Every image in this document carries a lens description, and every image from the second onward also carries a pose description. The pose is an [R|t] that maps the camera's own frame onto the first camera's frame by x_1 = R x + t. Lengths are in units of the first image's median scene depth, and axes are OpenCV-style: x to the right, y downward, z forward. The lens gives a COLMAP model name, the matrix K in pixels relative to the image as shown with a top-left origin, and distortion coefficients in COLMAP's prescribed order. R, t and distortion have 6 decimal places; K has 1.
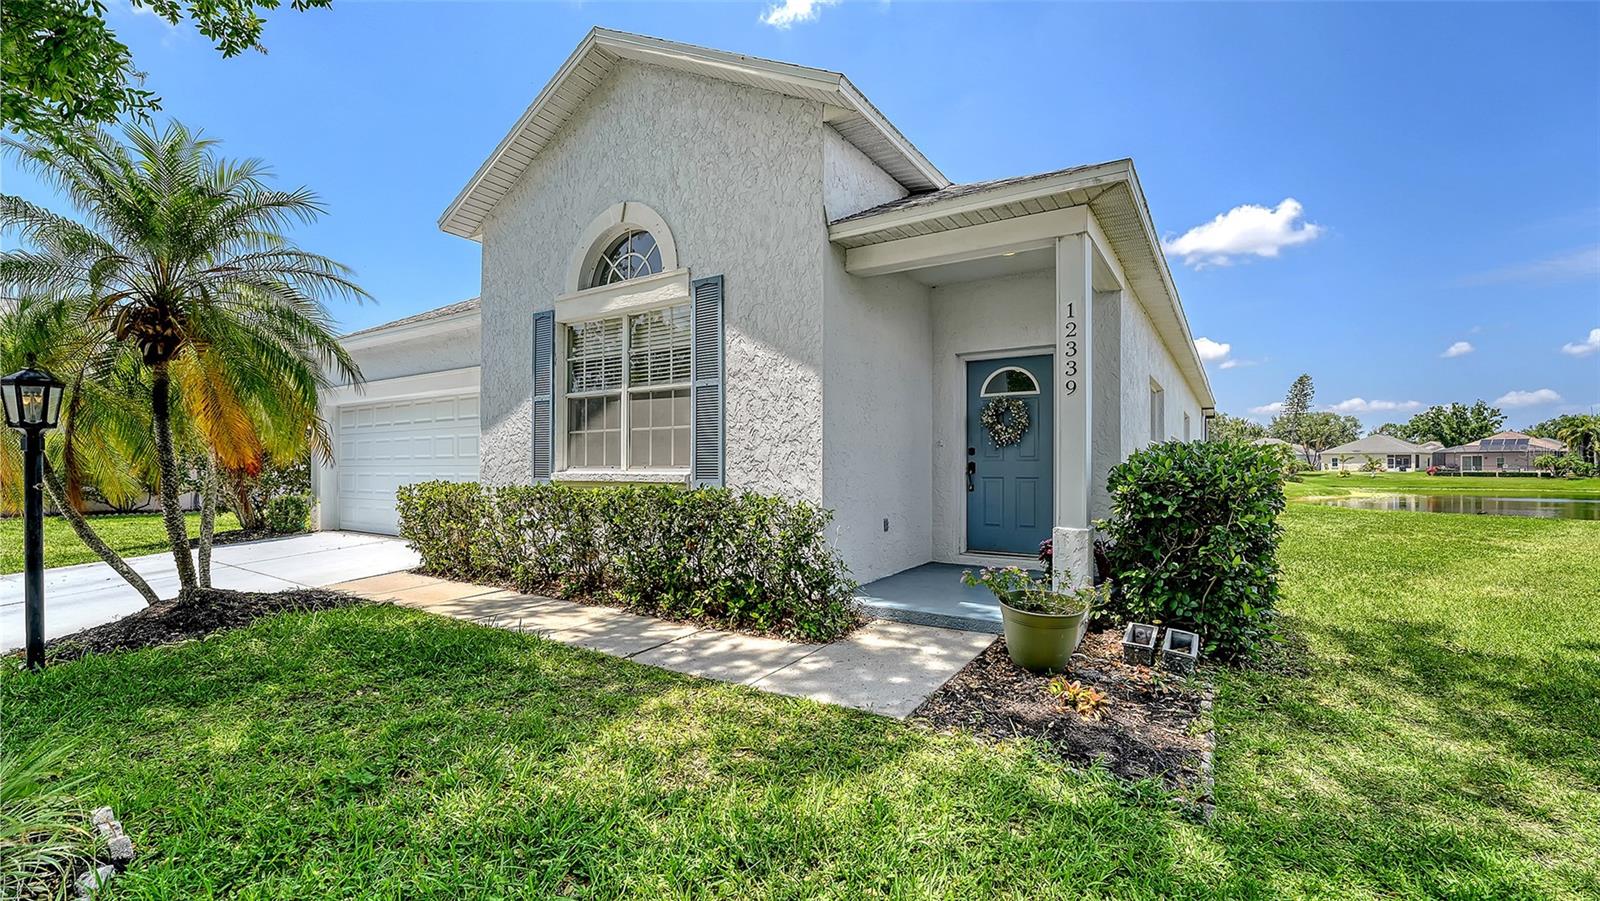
lens RADIAL K [[706.1, 0, 786.4], [0, 706.1, 452.2], [0, 0, 1]] dist [-0.013477, 0.001517]
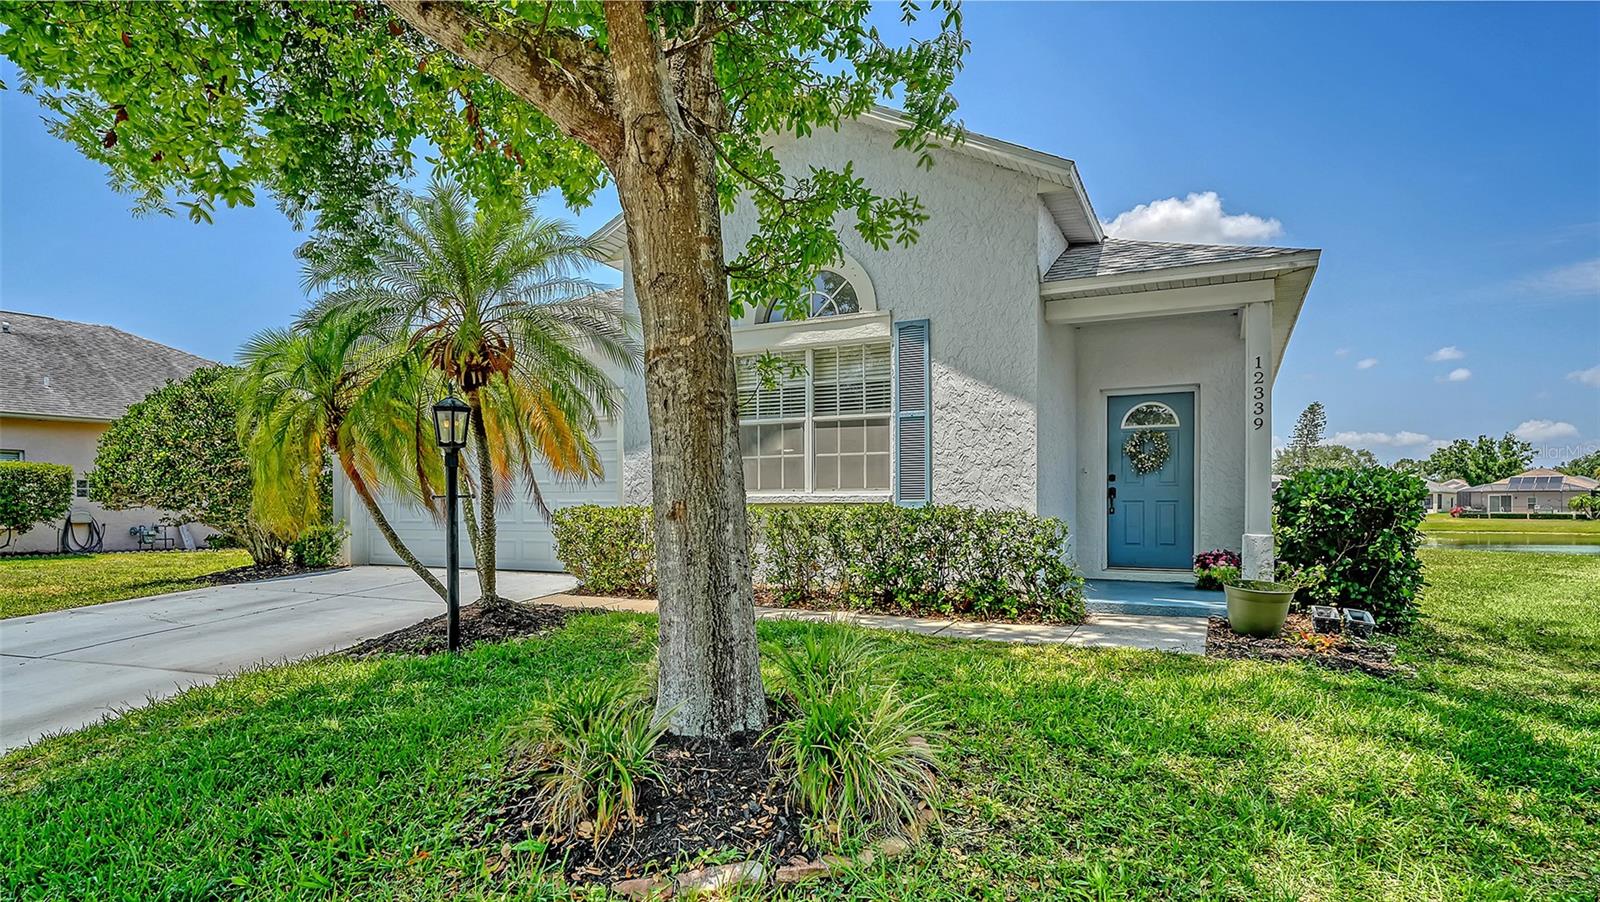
lens RADIAL K [[902.8, 0, 753.5], [0, 902.8, 490.9], [0, 0, 1]] dist [0.034080, 0.000214]
pose [[0.994441, 0.005228, 0.105163, -0.493800], [-0.005245, 0.999986, -0.000108, 0.025095], [-0.105162, -0.000444, 0.994455, -0.393399]]
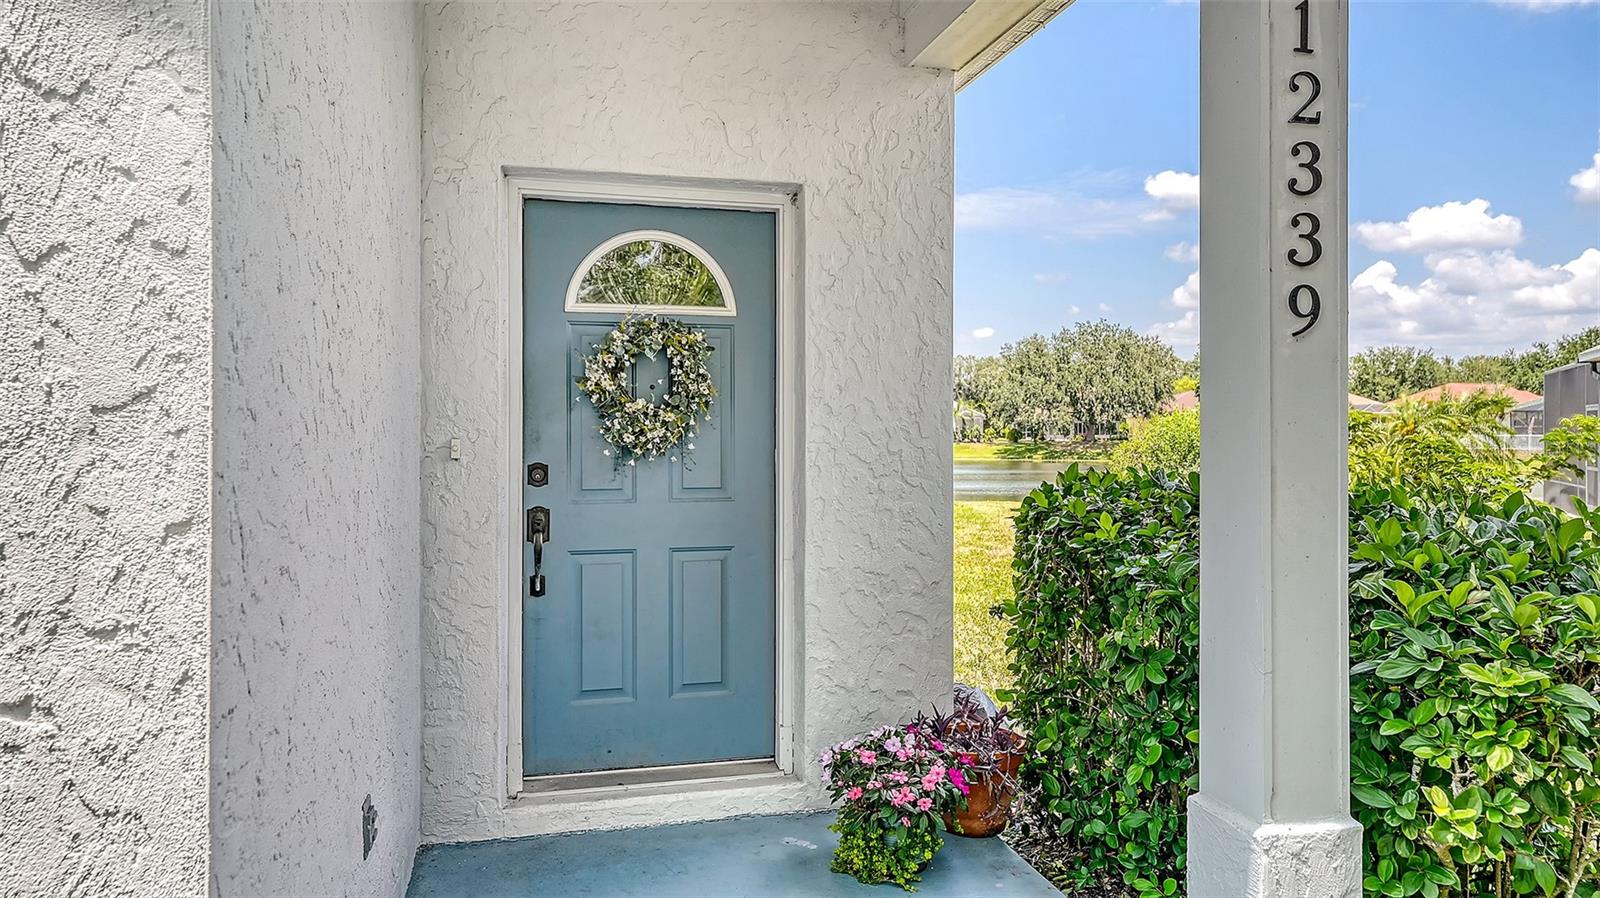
lens RADIAL K [[1032.7, 0, 791.4], [0, 1032.7, 448.3], [0, 0, 1]] dist [-0.000403, 0.000022]
pose [[0.660252, -0.013751, 0.750918, -0.023712], [-0.019111, 0.999201, 0.035102, -0.035872], [-0.750801, -0.037527, 0.659462, 0.657716]]
